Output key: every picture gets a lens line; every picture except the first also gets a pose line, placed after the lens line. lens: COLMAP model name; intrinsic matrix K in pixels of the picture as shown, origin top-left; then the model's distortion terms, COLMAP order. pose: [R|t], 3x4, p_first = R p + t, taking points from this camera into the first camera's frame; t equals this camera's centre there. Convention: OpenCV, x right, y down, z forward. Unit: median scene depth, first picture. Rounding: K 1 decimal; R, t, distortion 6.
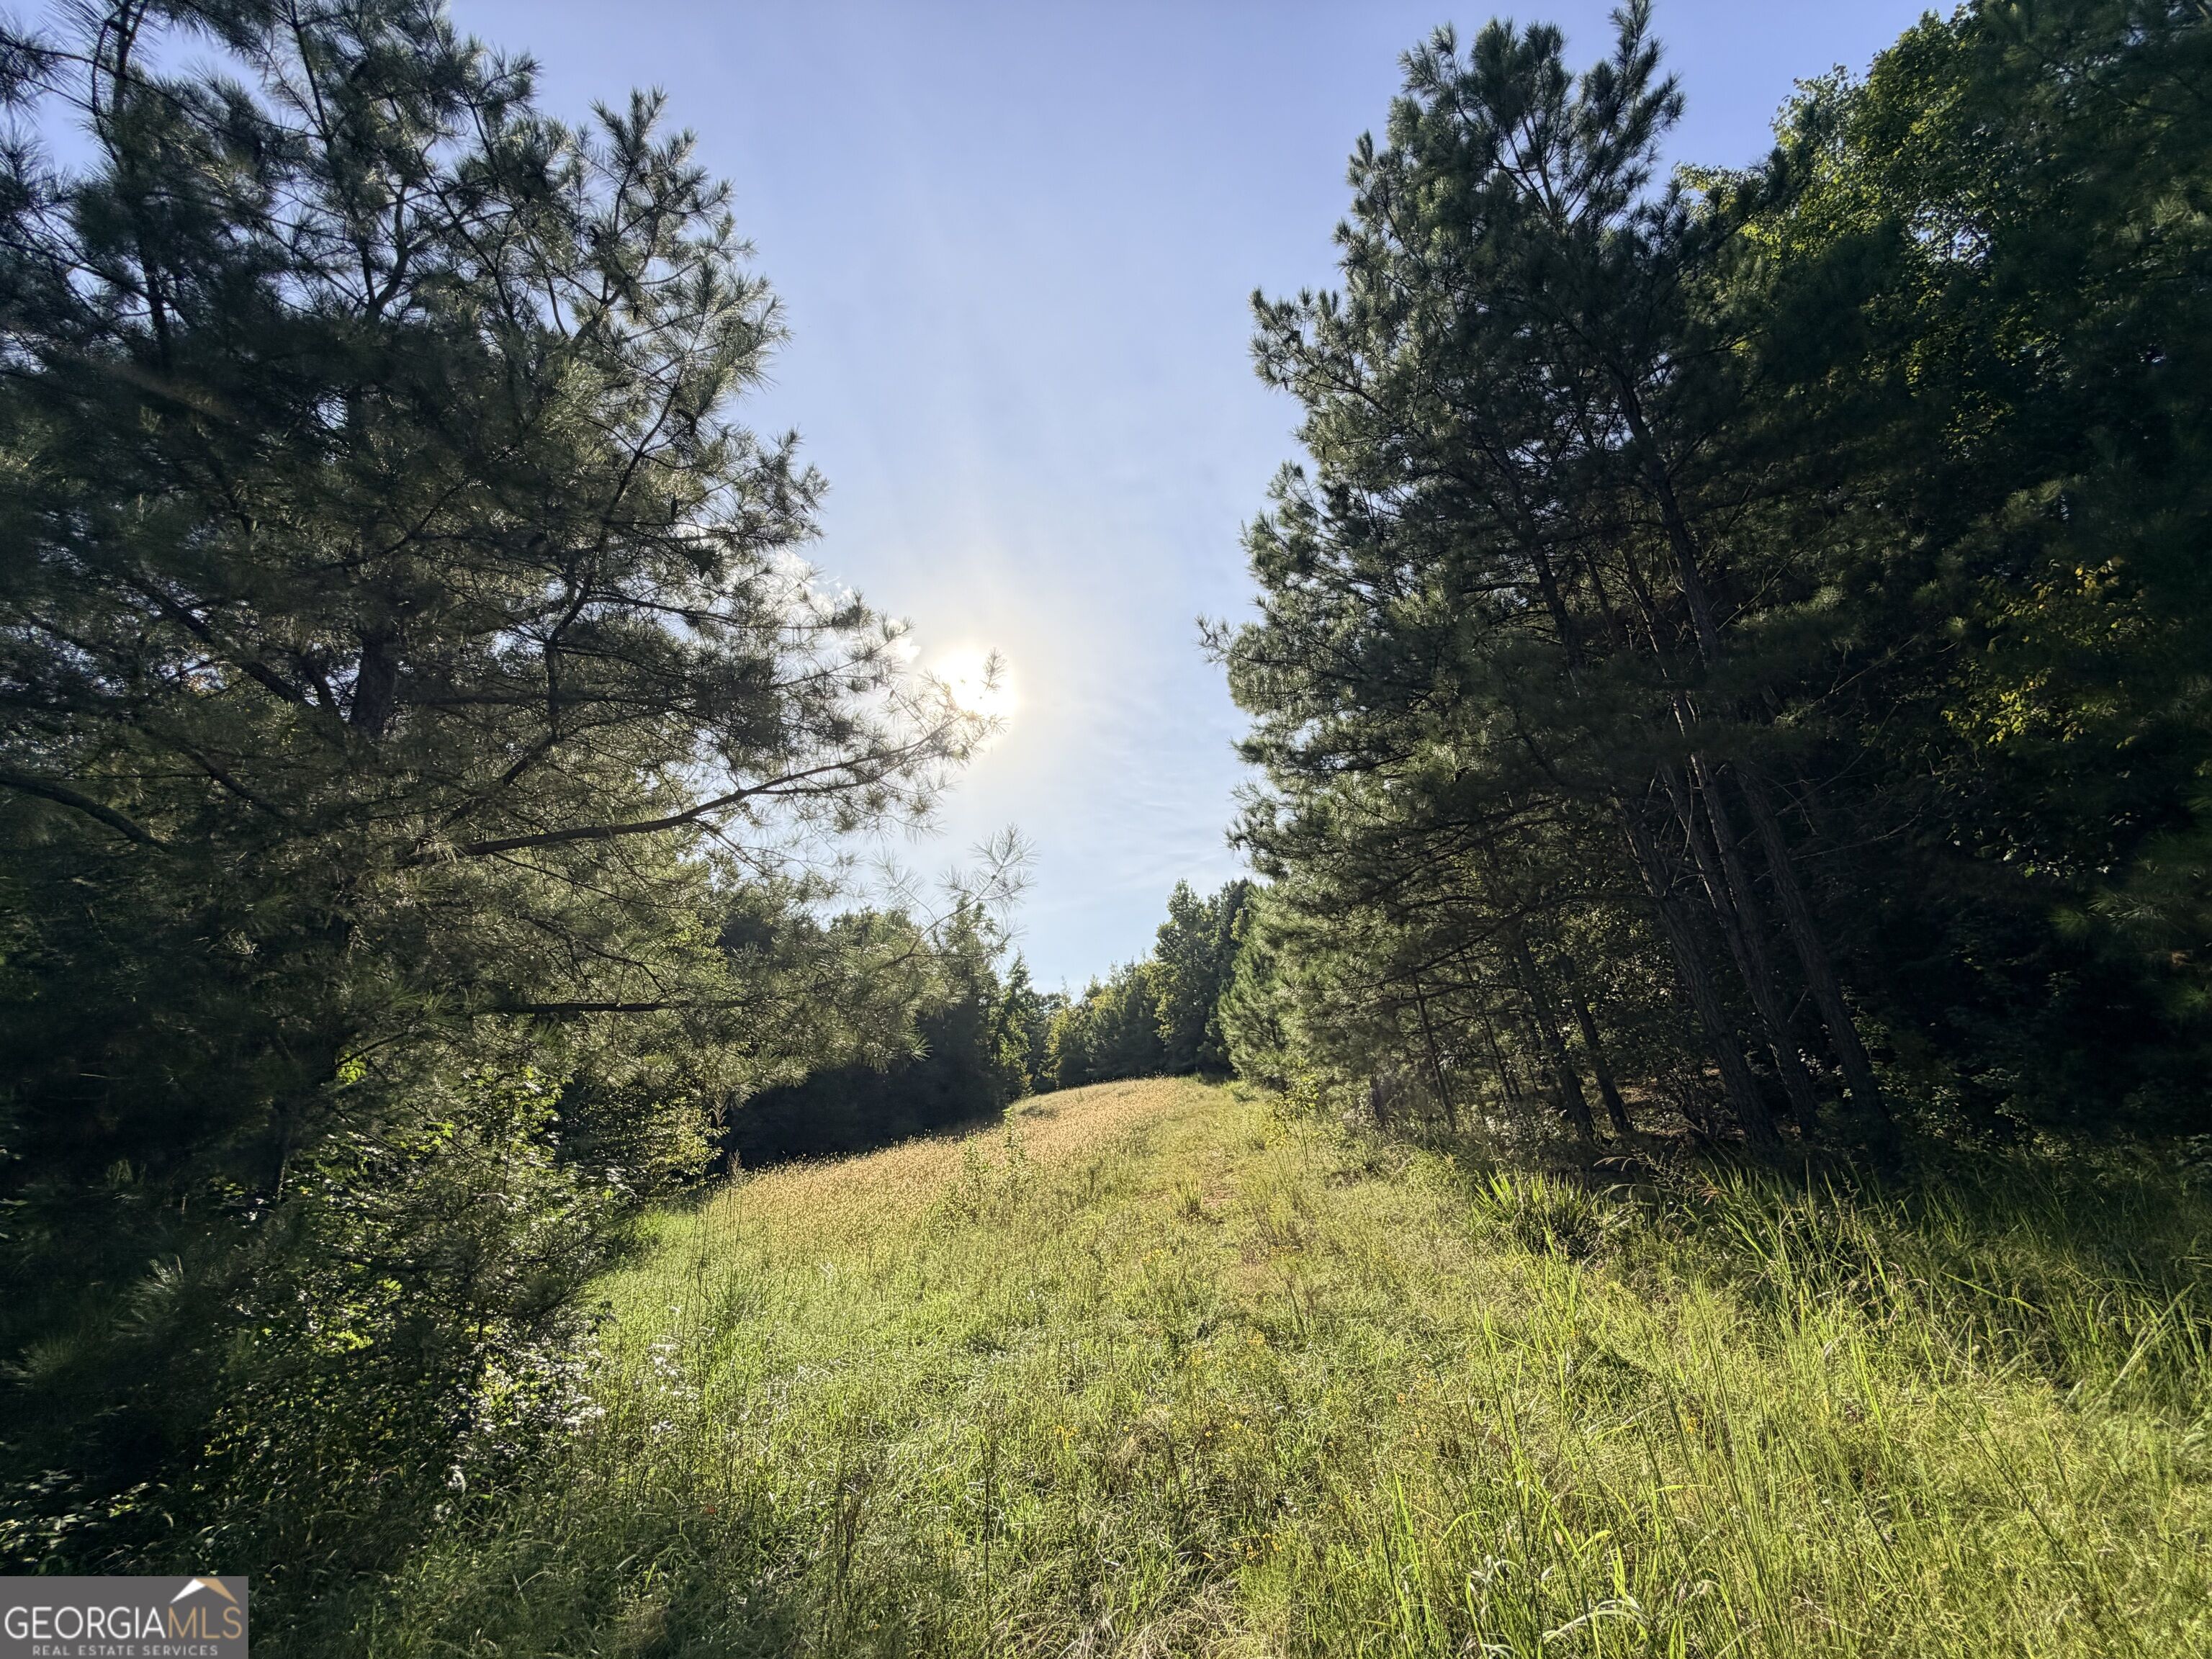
lens RADIAL K [[856.4, 0, 1093.5], [0, 856.4, 841.2], [0, 0, 1]] dist [-0.004261, 0.000136]
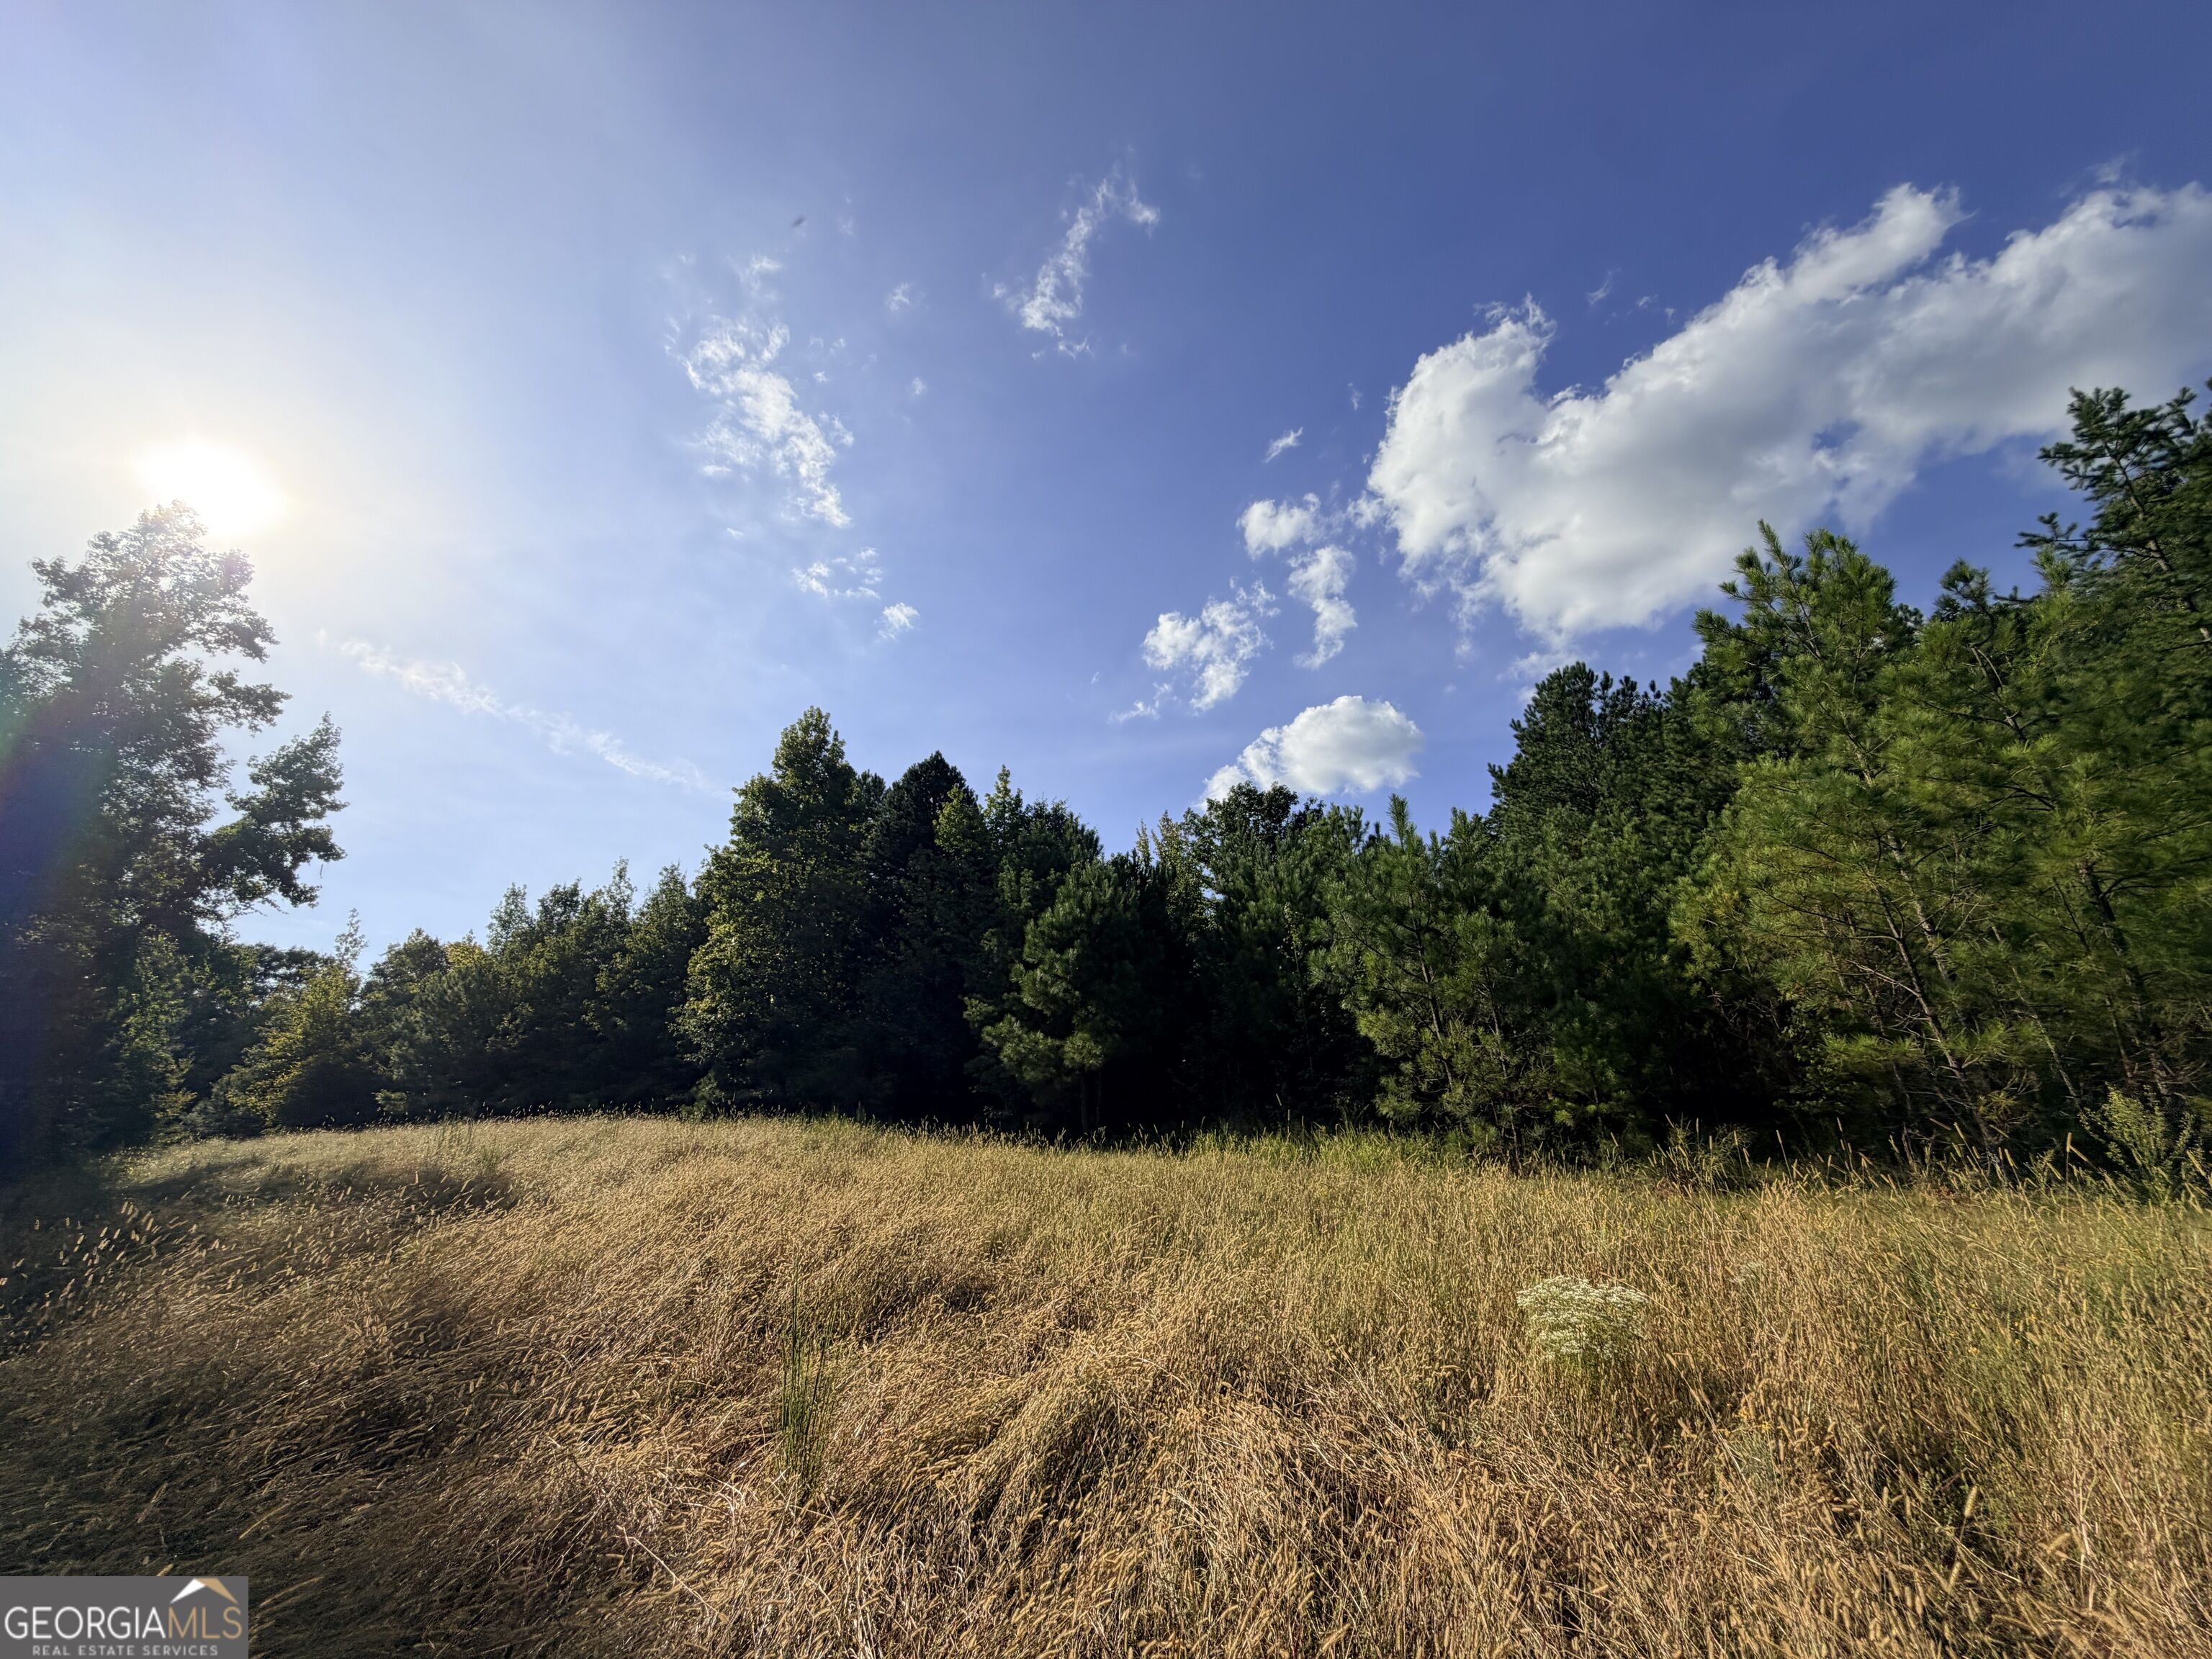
lens RADIAL K [[856.4, 0, 1097.6], [0, 856.4, 823.9], [0, 0, 1]] dist [-0.004261, 0.000136]
pose [[0.725769, 0.311145, 0.613554, -0.059022], [-0.241482, 0.950345, -0.196290, 0.157665], [-0.644163, -0.005701, 0.764867, 0.514260]]
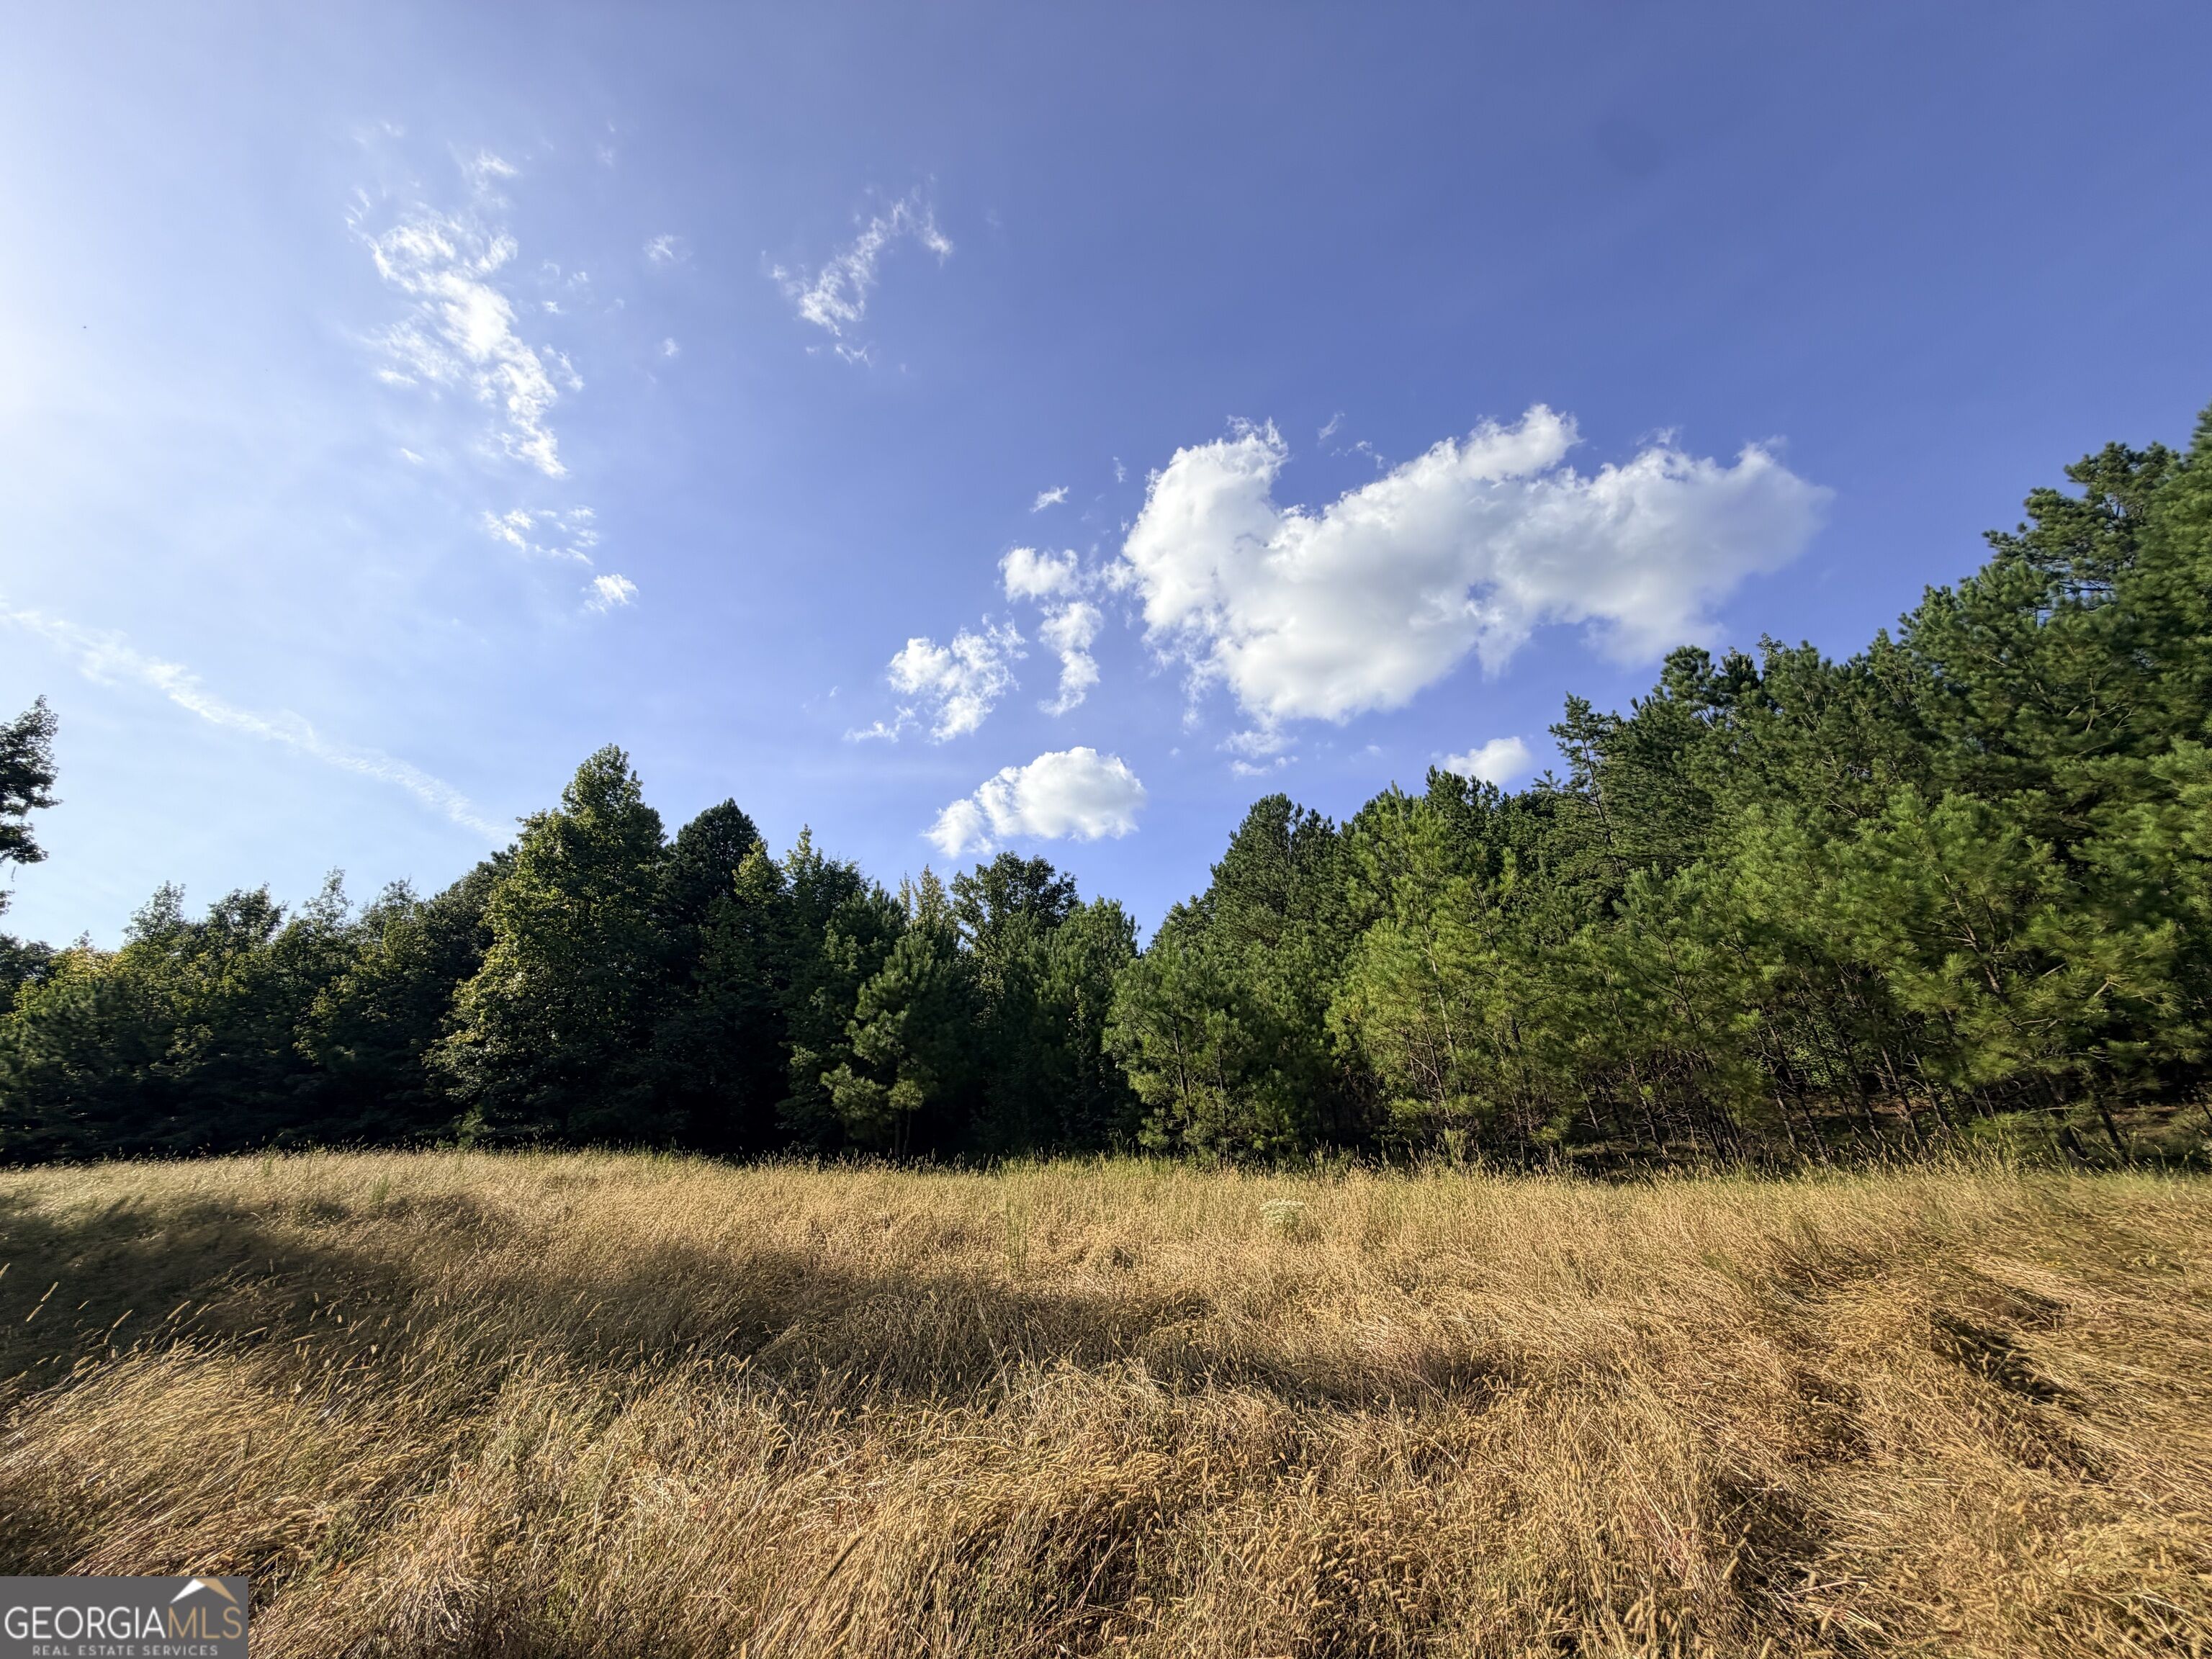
lens RADIAL K [[856.4, 0, 1097.7], [0, 856.4, 831.2], [0, 0, 1]] dist [-0.004261, 0.000136]
pose [[0.467537, 0.395183, 0.790721, -0.133854], [-0.260924, 0.916347, -0.303688, 0.160978], [-0.844587, -0.064332, 0.531539, 0.492471]]
